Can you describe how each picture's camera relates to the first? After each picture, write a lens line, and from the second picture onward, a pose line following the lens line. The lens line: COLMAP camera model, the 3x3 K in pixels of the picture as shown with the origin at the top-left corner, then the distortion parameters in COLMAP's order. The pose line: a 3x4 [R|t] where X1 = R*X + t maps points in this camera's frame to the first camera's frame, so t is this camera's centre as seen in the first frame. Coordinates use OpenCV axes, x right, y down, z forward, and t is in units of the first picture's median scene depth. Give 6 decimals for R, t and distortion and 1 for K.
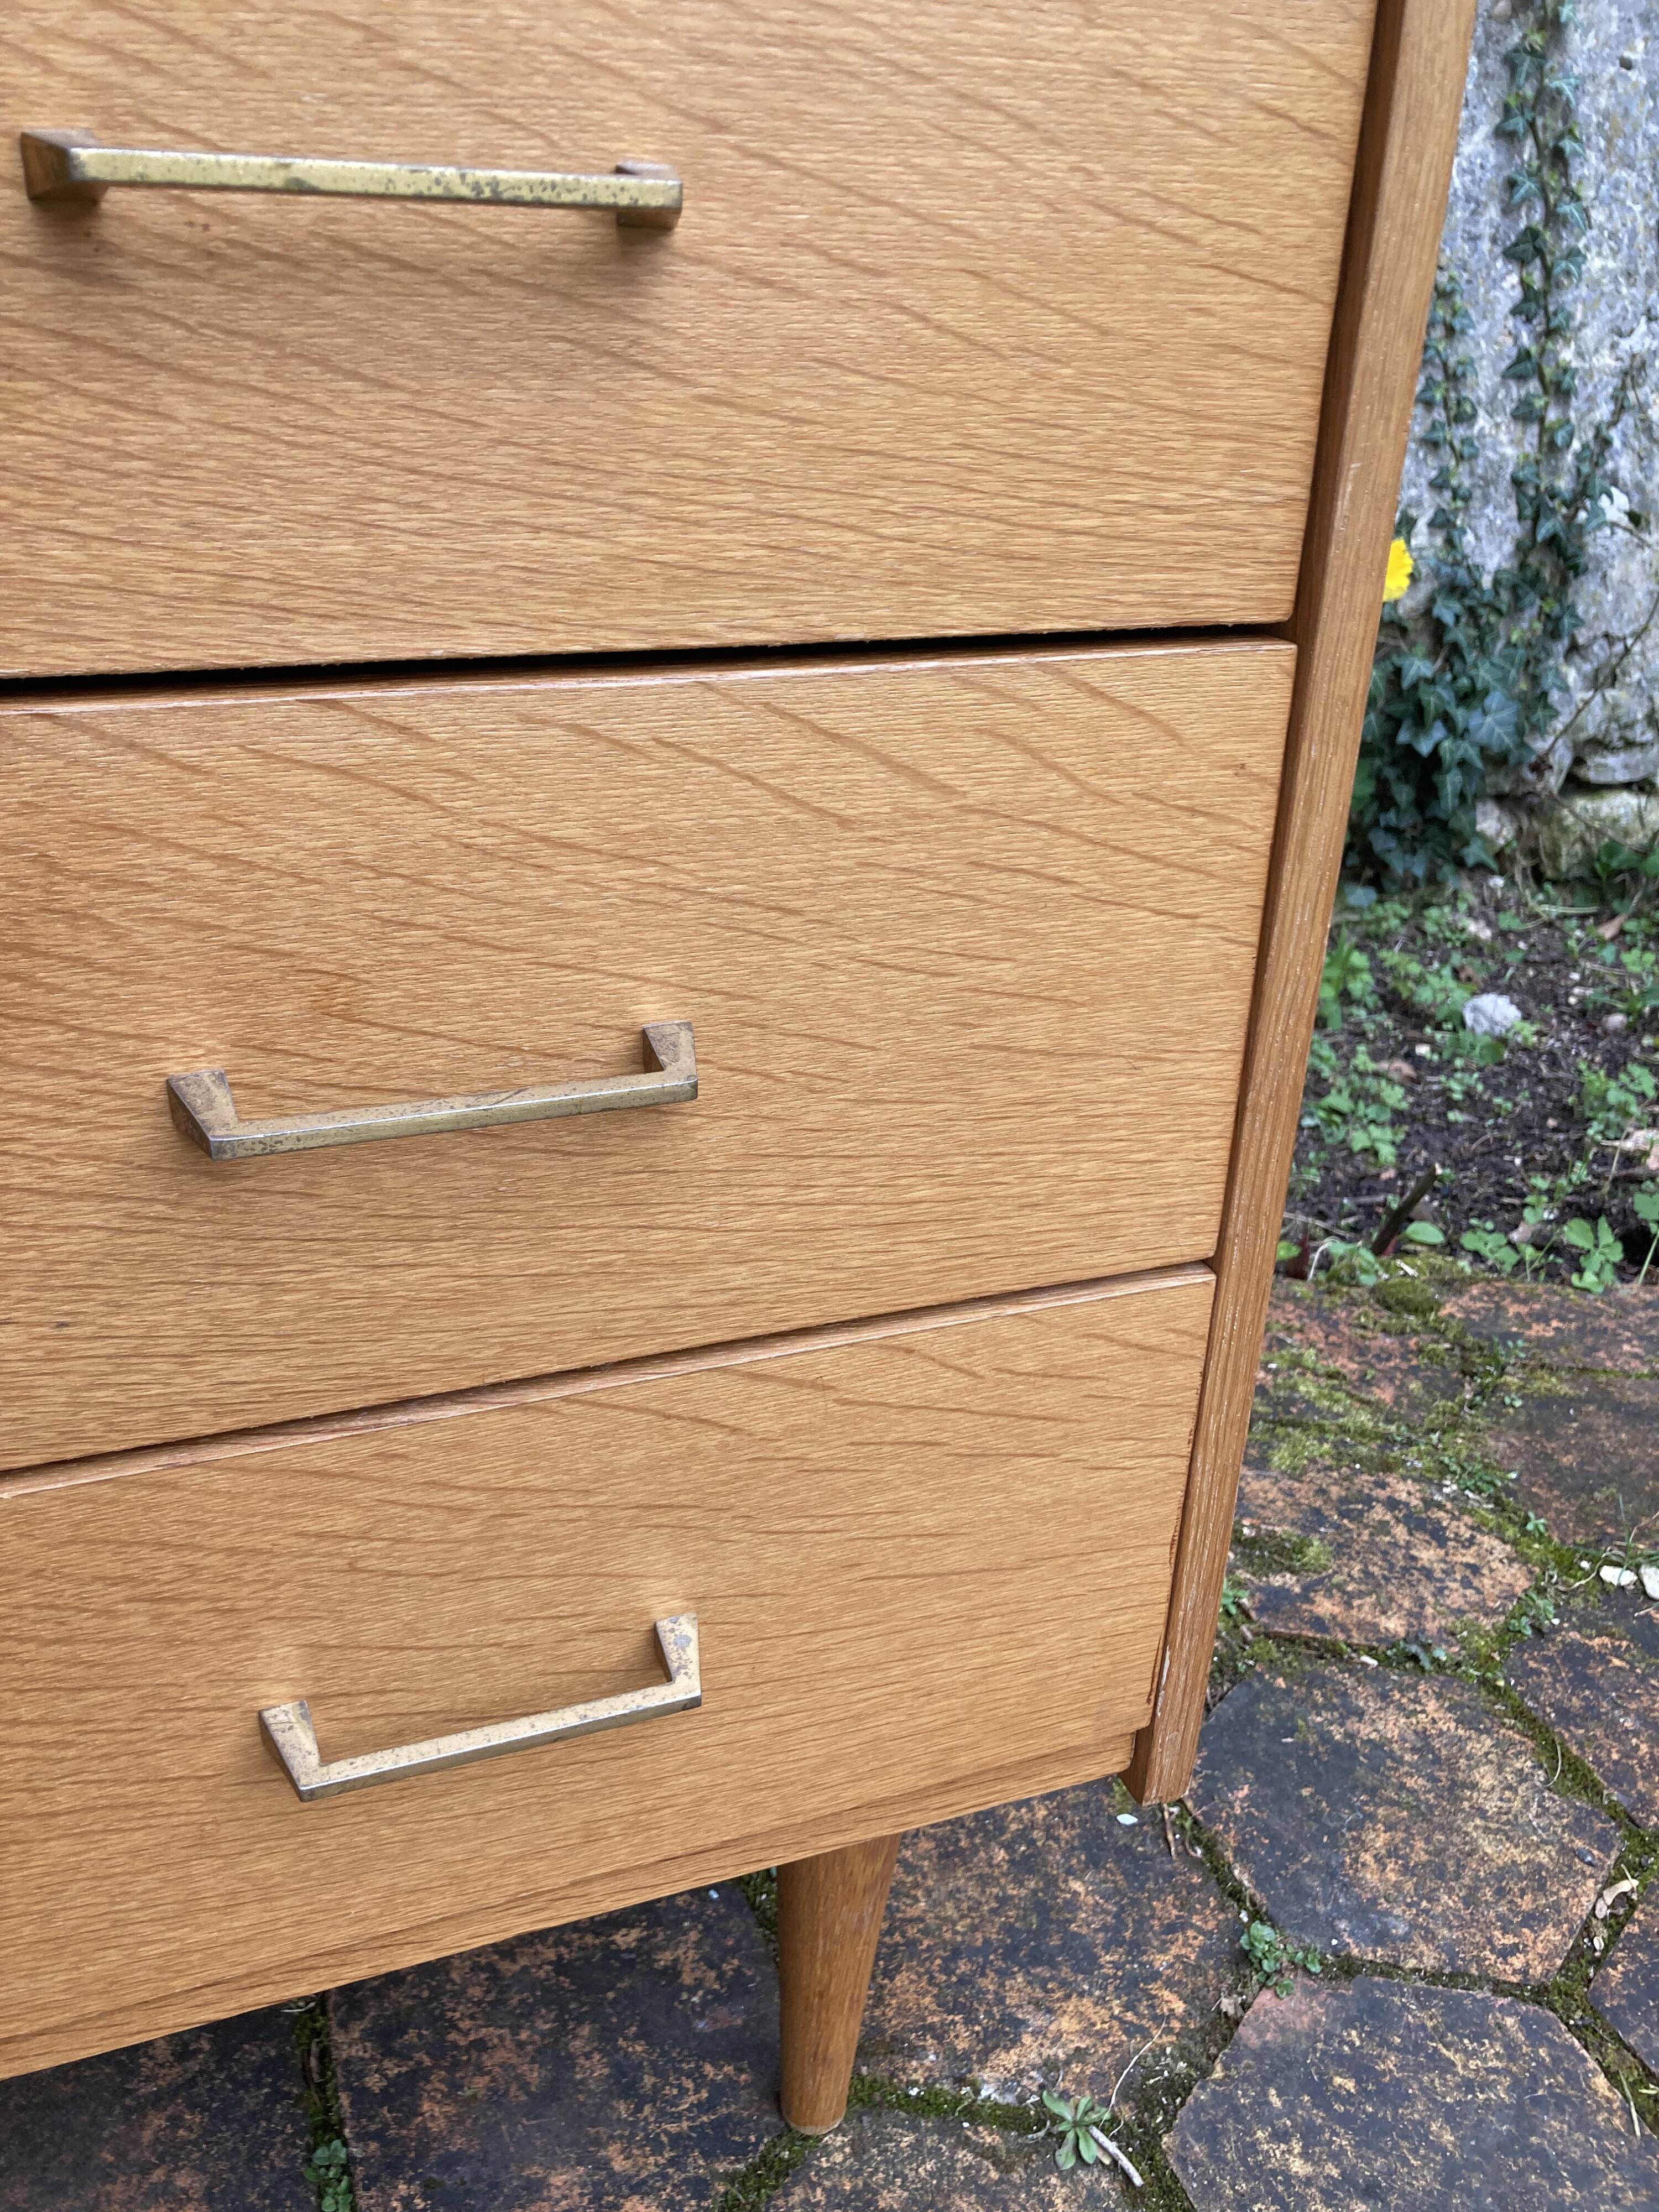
lens RADIAL K [[1848.3, 0, 819.7], [0, 1848.3, 1120.8], [0, 0, 1]] dist [-0.047559, 0.094592]
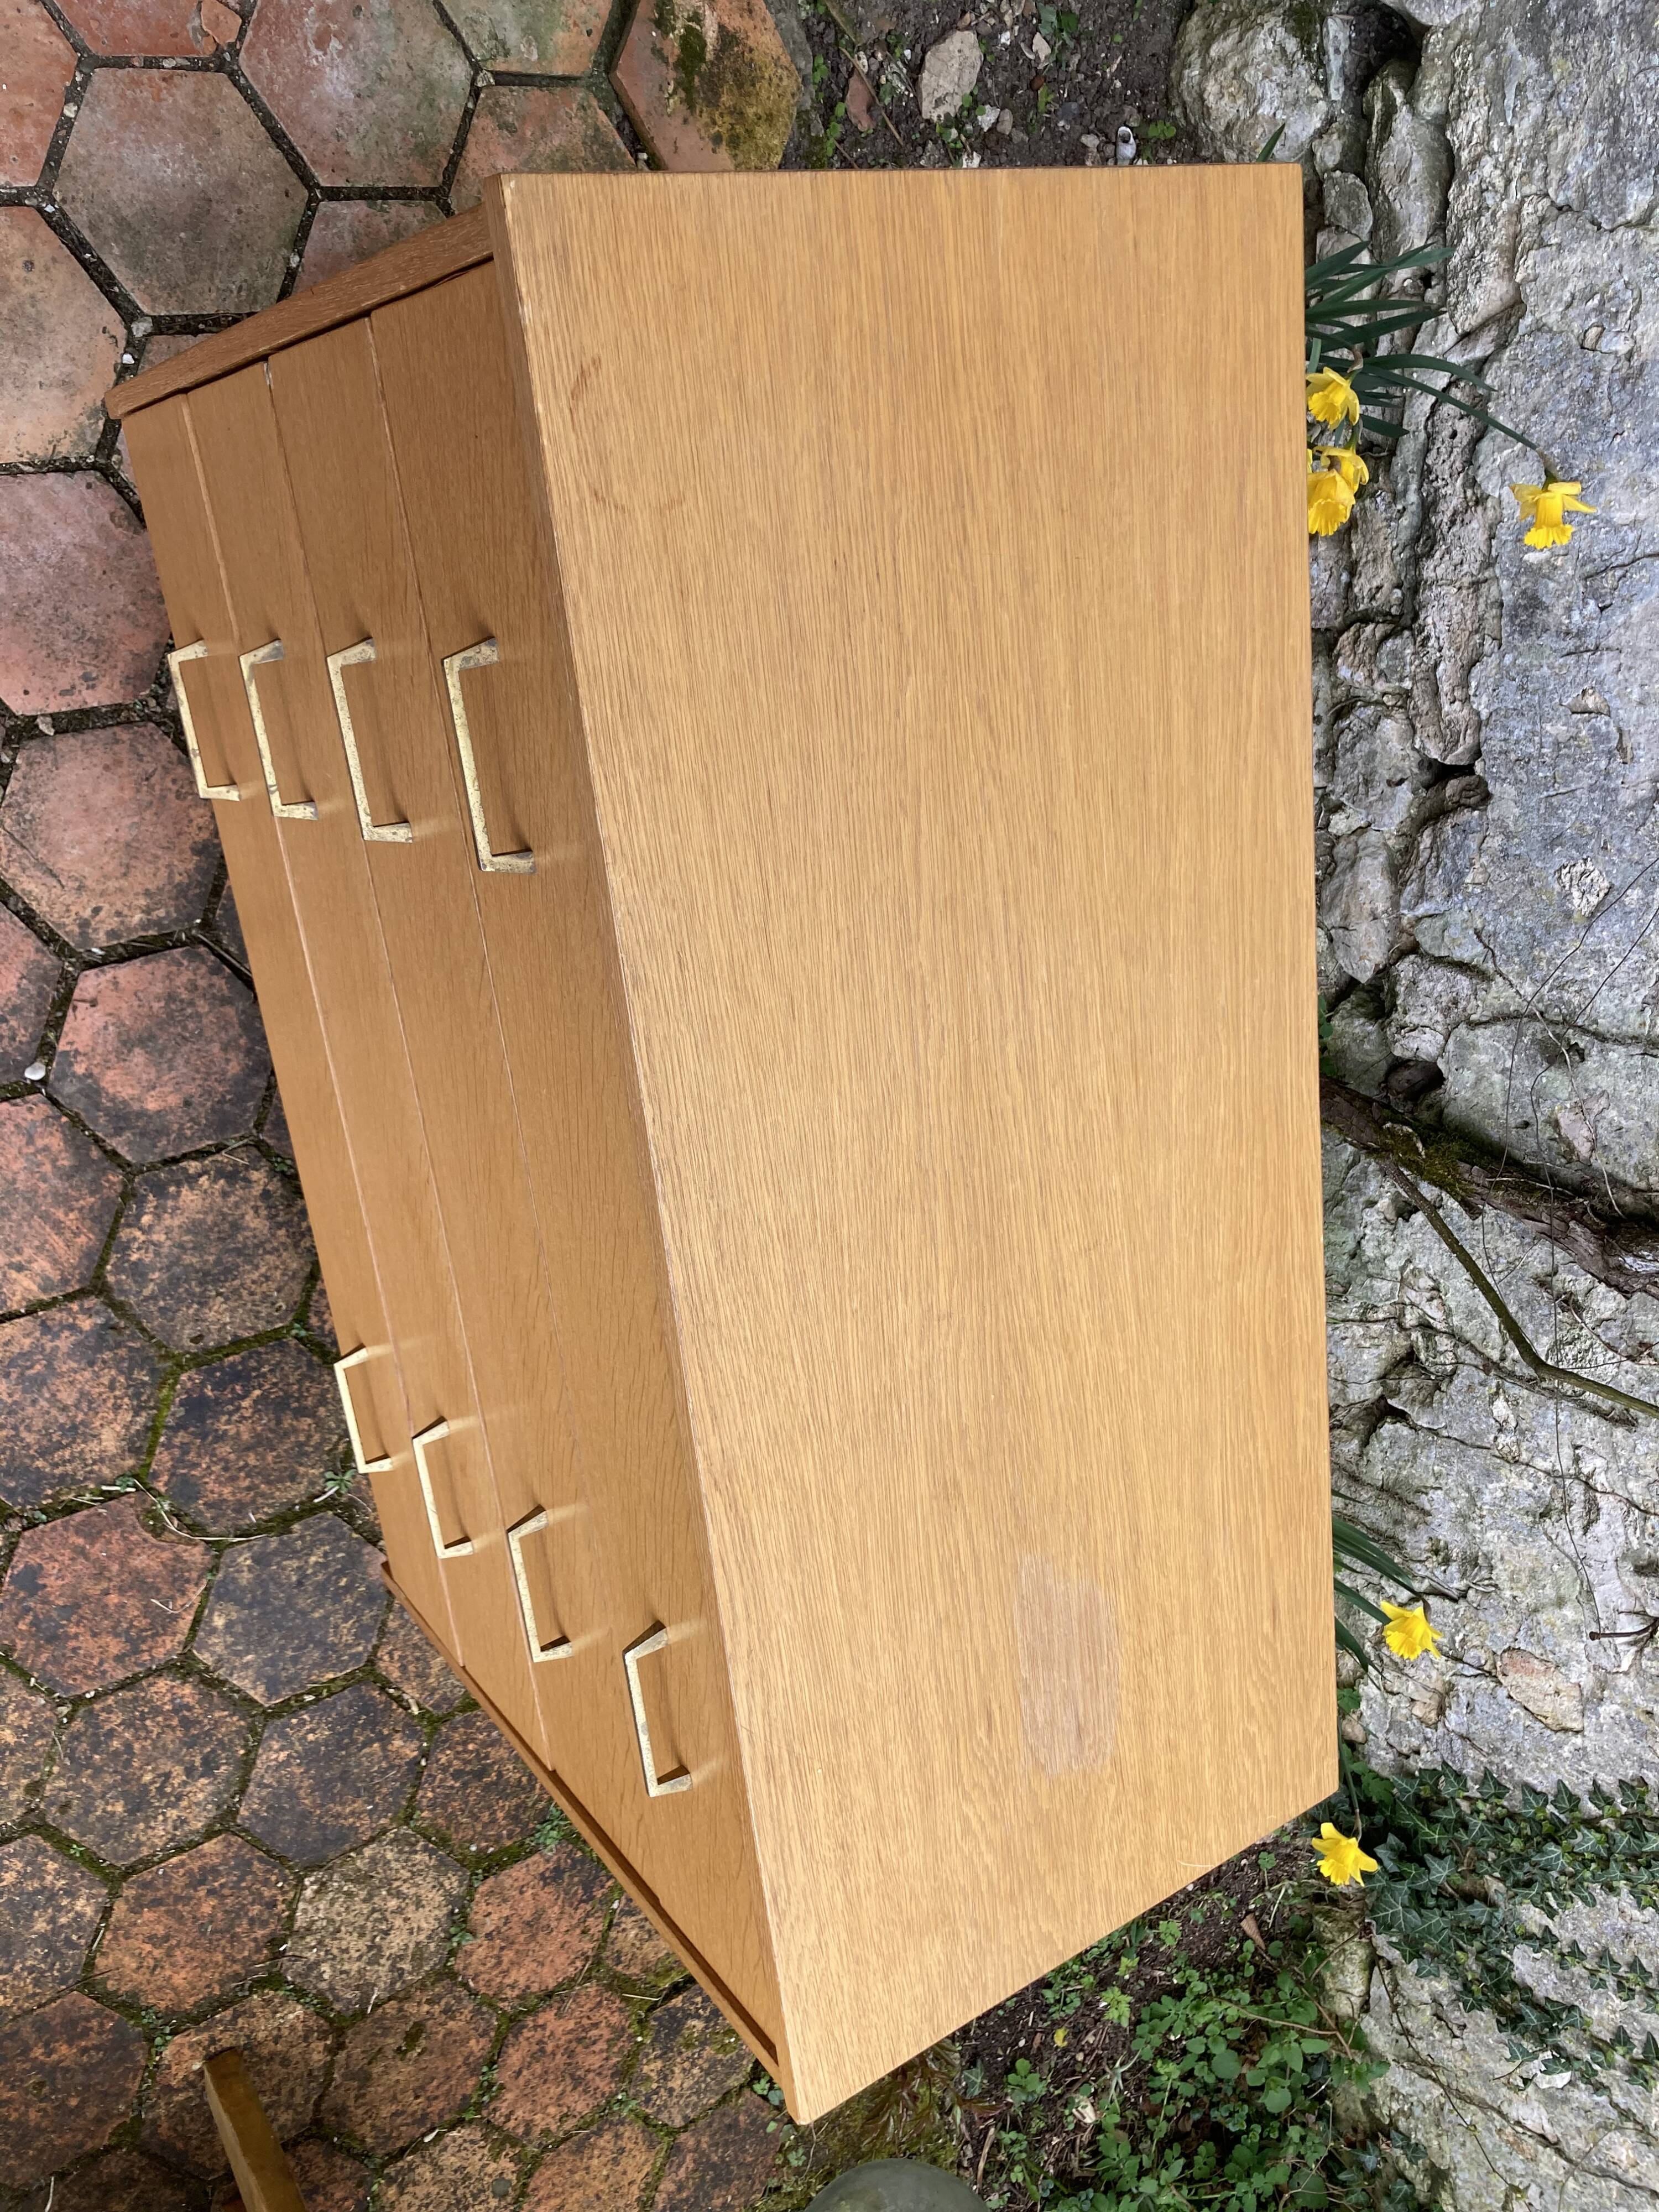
lens RADIAL K [[1833.8, 0, 867.9], [0, 1833.8, 1128.0], [0, 0, 1]] dist [-0.028309, 0.090948]
pose [[-0.175039, 0.977623, 0.116683, -0.738602], [-0.856738, -0.209637, 0.471224, -1.141875], [0.485140, -0.017484, 0.874262, -0.841981]]
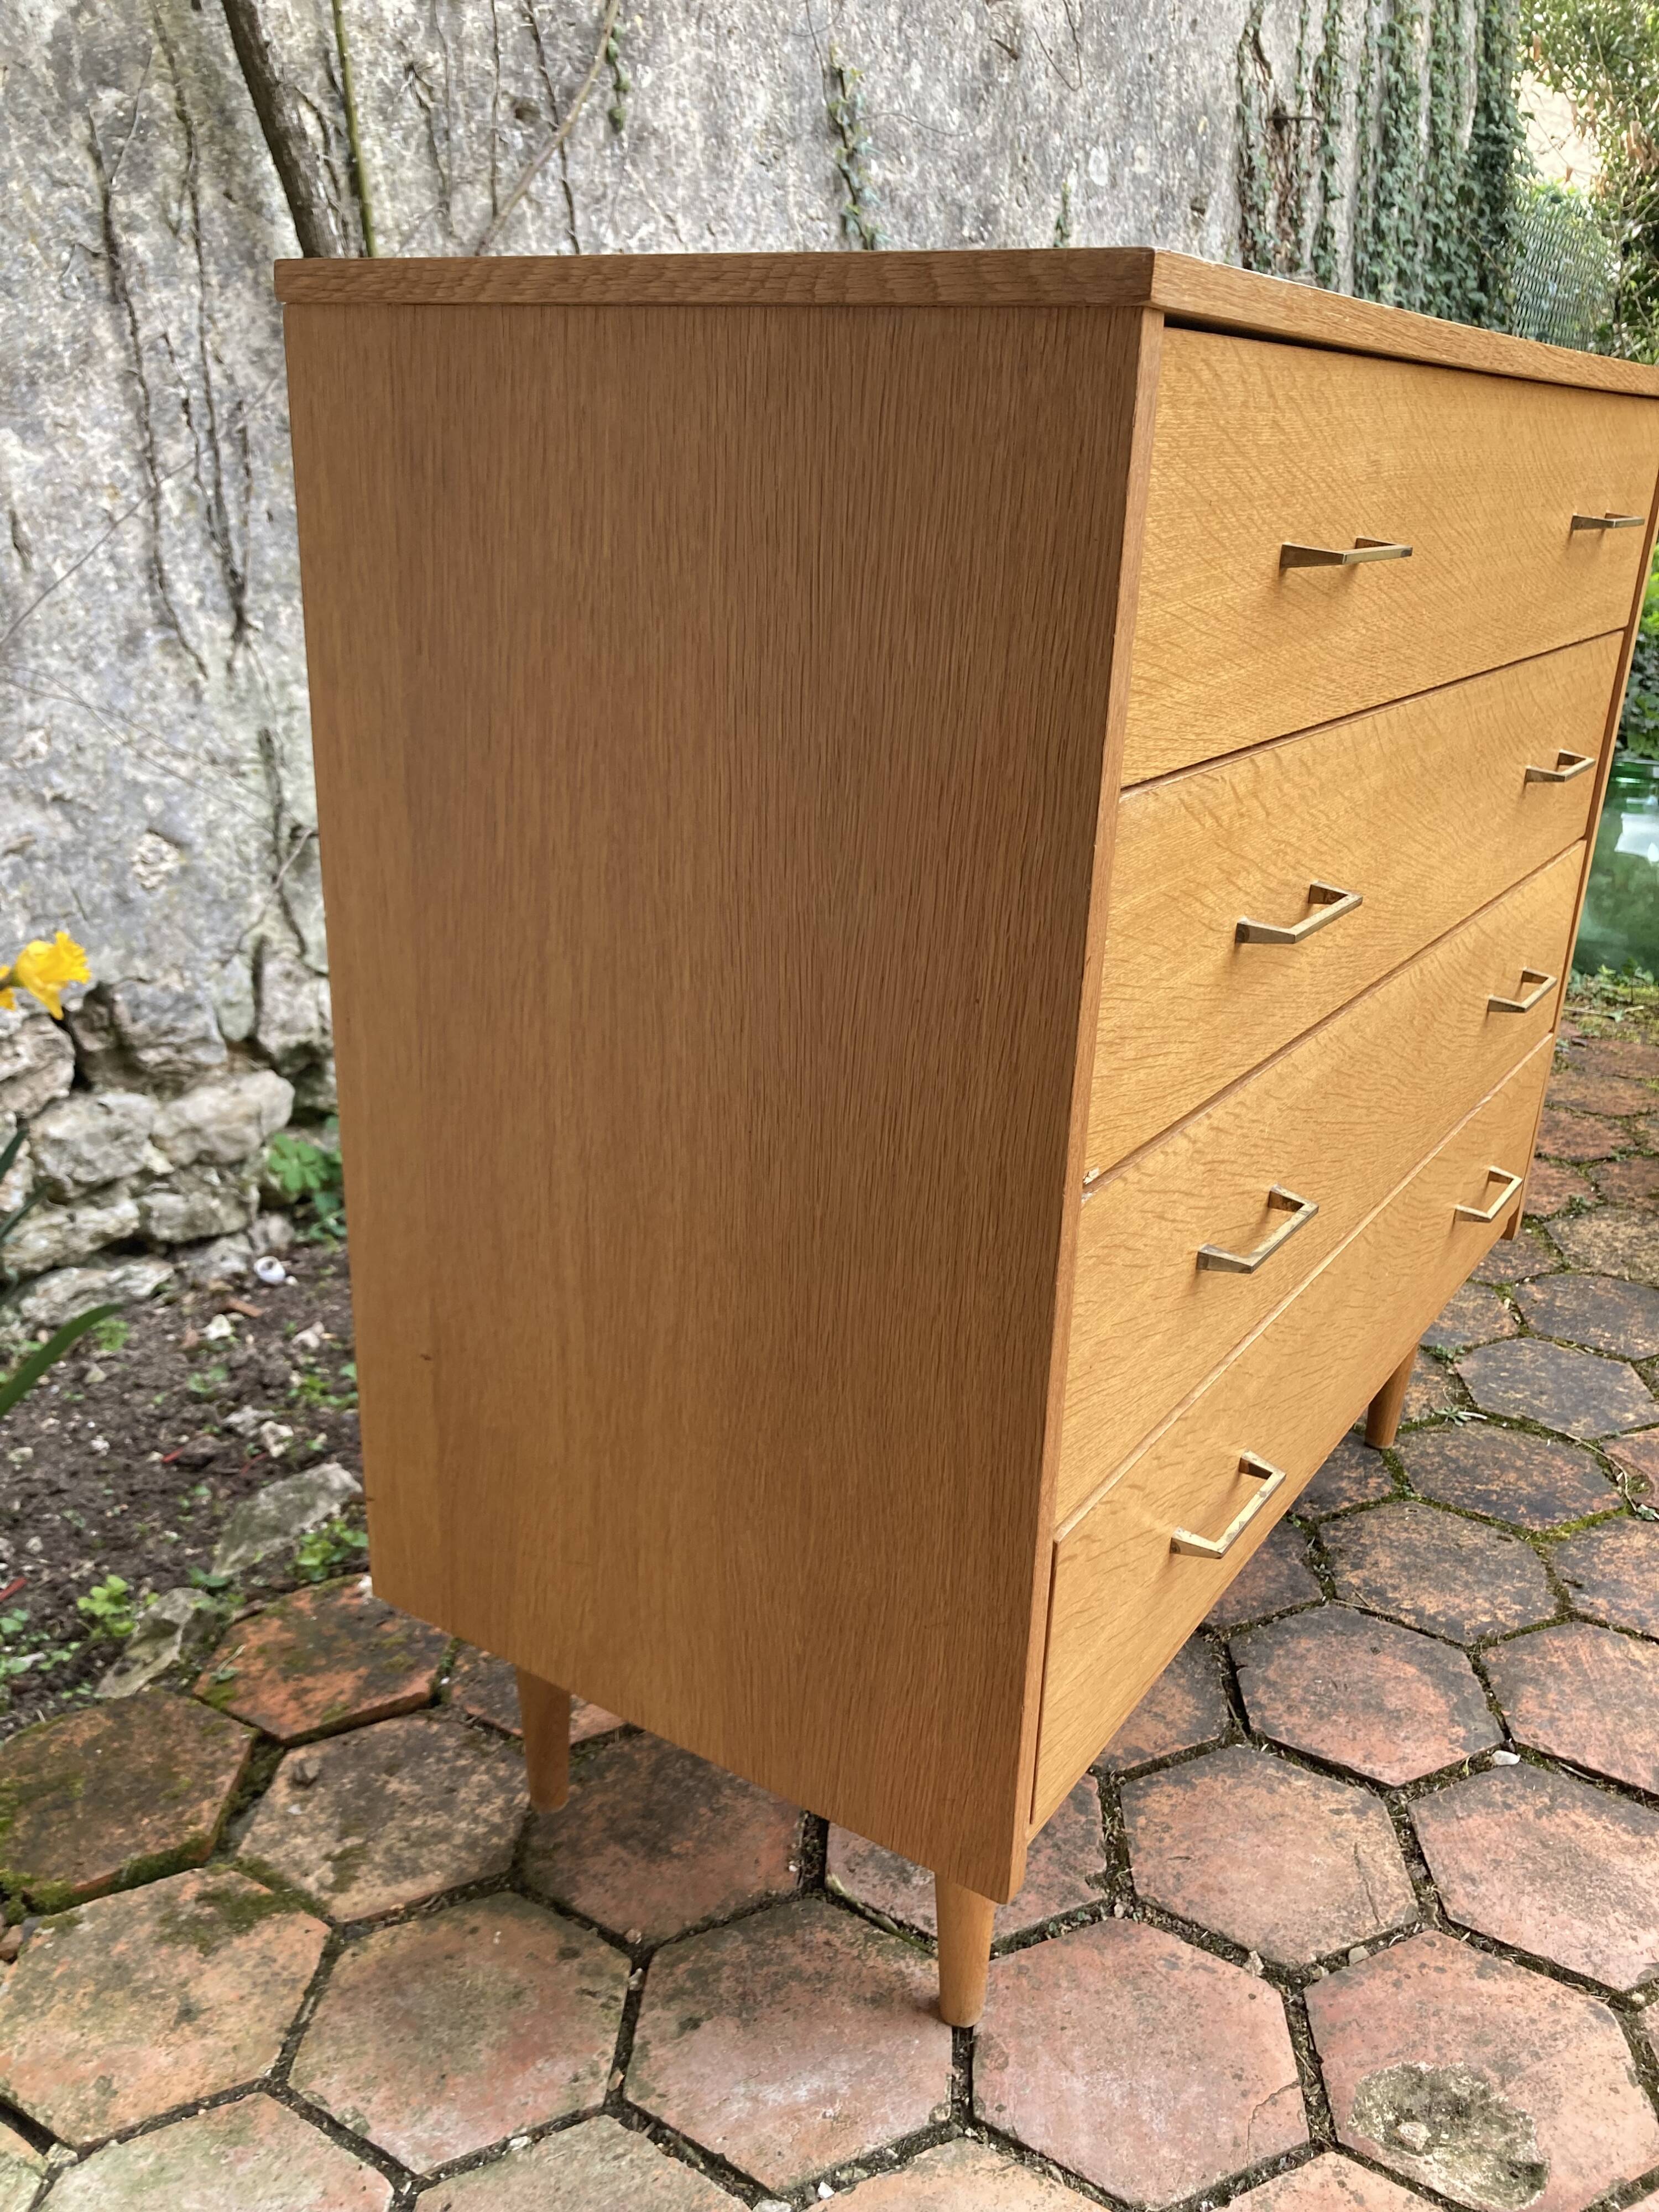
lens RADIAL K [[1836.3, 0, 836.0], [0, 1836.3, 1107.9], [0, 0, 1]] dist [-0.006742, 0.057424]
pose [[0.808831, -0.206436, 0.550615, -1.746855], [0.243735, 0.969826, 0.005568, -0.075335], [-0.535150, 0.129701, 0.834741, -0.664930]]
